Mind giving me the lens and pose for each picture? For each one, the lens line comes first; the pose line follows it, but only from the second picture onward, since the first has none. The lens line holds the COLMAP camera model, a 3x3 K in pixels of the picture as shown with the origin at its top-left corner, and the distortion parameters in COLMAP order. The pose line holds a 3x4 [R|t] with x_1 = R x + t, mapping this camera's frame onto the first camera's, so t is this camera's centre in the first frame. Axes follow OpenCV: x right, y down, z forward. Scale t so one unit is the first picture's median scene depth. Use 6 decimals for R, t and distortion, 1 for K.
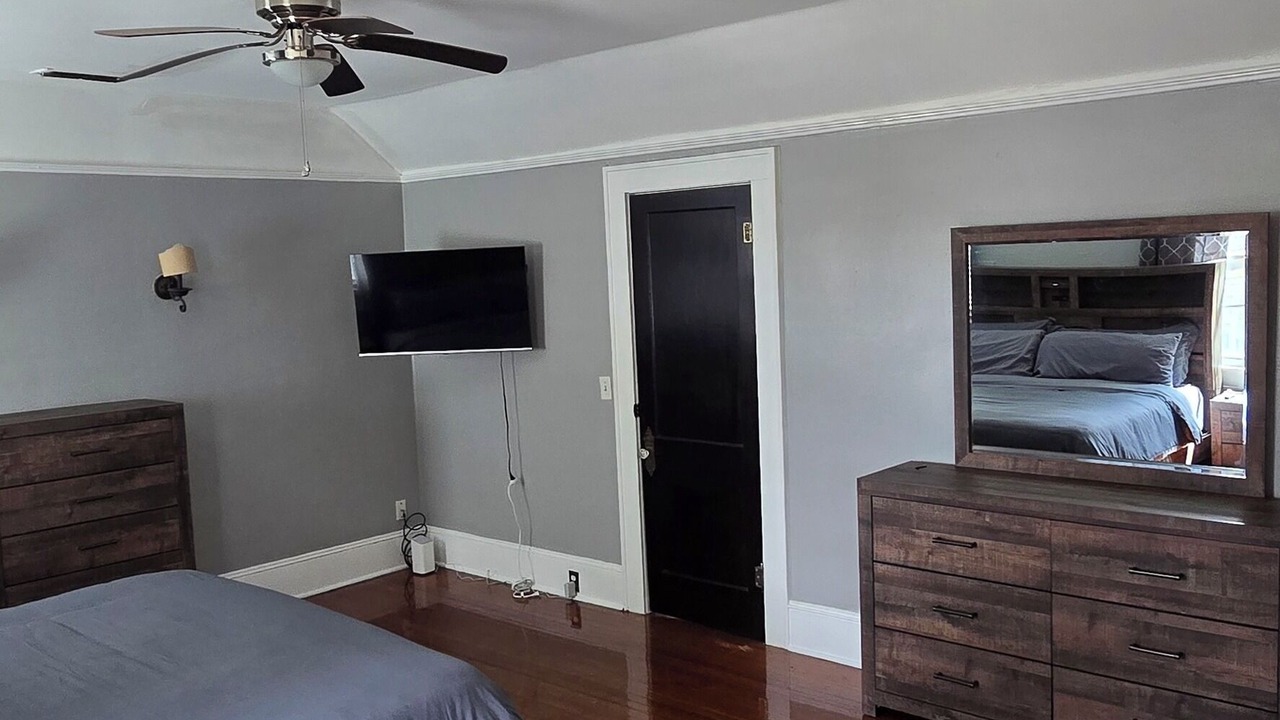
lens RADIAL K [[1129.8, 0, 638.6], [0, 1129.8, 363.0], [0, 0, 1]] dist [-0.006272, 0.024589]
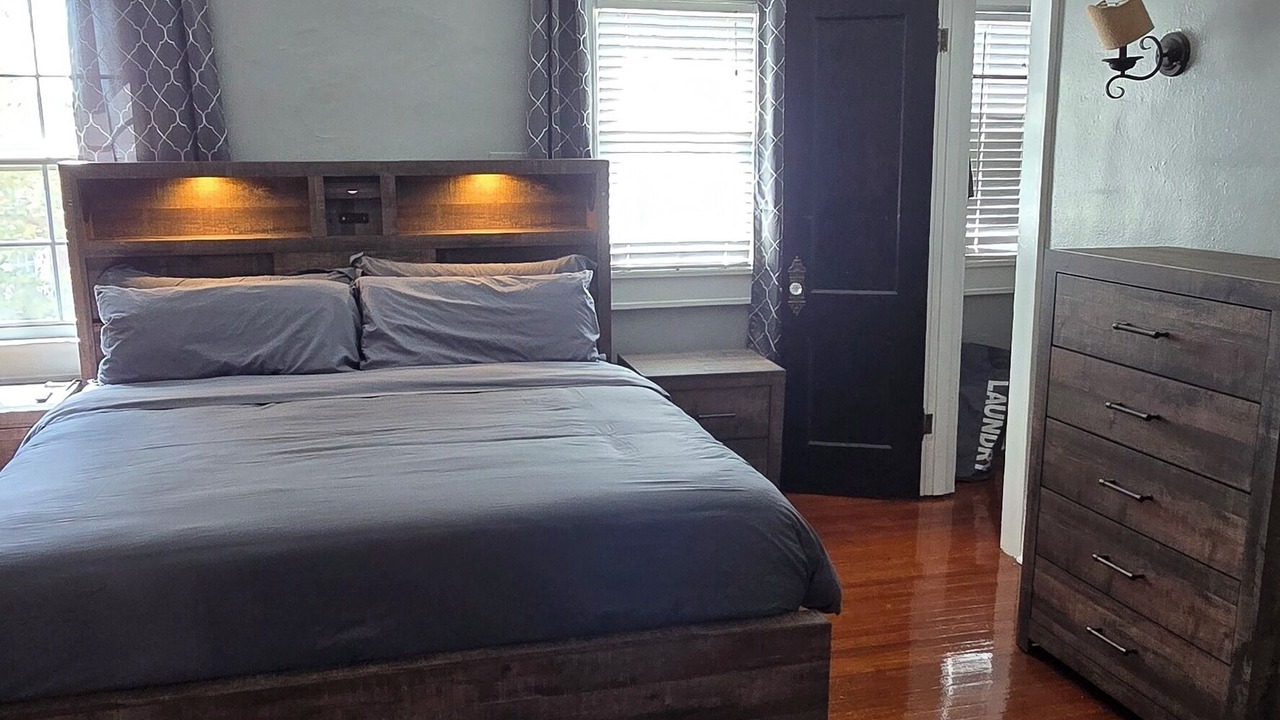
lens RADIAL K [[1129.8, 0, 643.6], [0, 1129.8, 356.0], [0, 0, 1]] dist [-0.006272, 0.024589]
pose [[-0.536113, 0.199262, -0.820291, 0.115188], [-0.048690, 0.962823, 0.265707, -0.046832], [0.842741, 0.182389, -0.506480, 1.055240]]
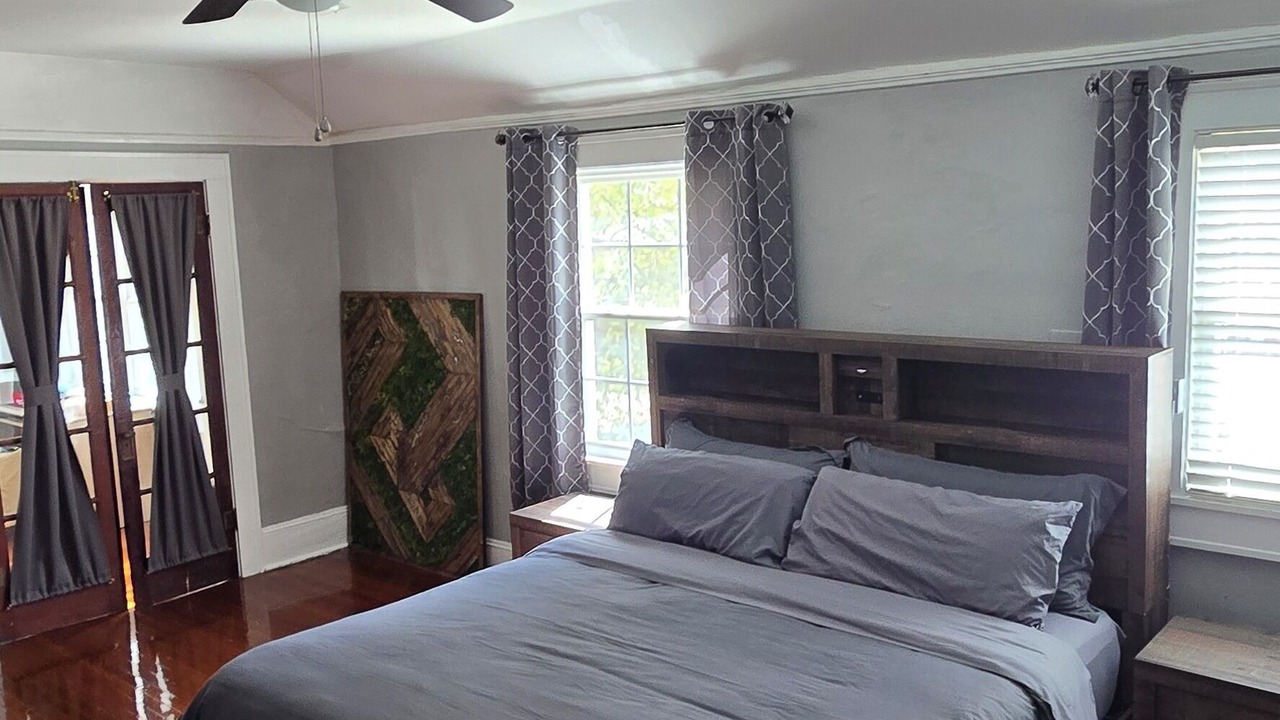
lens RADIAL K [[1129.8, 0, 654.1], [0, 1129.8, 367.5], [0, 0, 1]] dist [-0.006272, 0.024589]
pose [[-0.997072, 0.075727, -0.010650, -0.326384], [0.071415, 0.971866, 0.224446, -0.120503], [0.027347, 0.223029, -0.974428, 1.190134]]
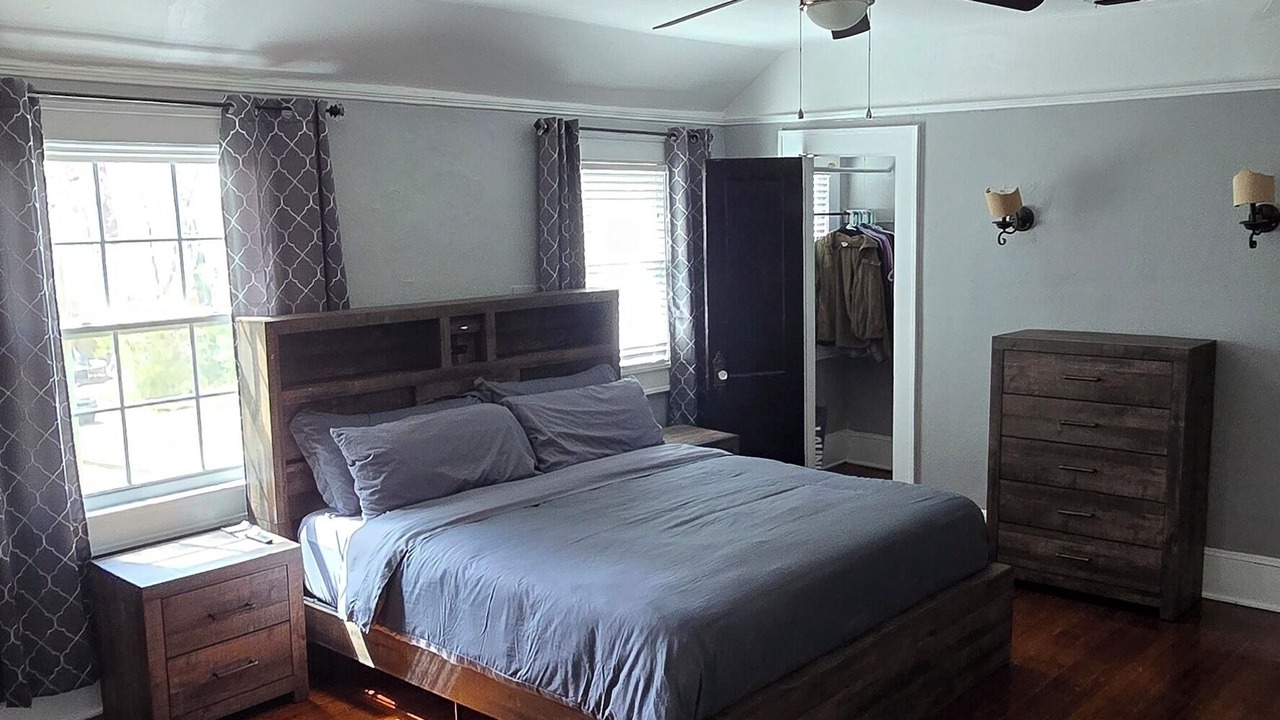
lens RADIAL K [[1129.8, 0, 653.6], [0, 1129.8, 368.8], [0, 0, 1]] dist [-0.006272, 0.024589]
pose [[0.010444, 0.178886, -0.983814, 0.506528], [-0.068052, 0.981714, 0.177782, -0.084075], [0.997627, 0.065094, 0.022427, 0.574929]]
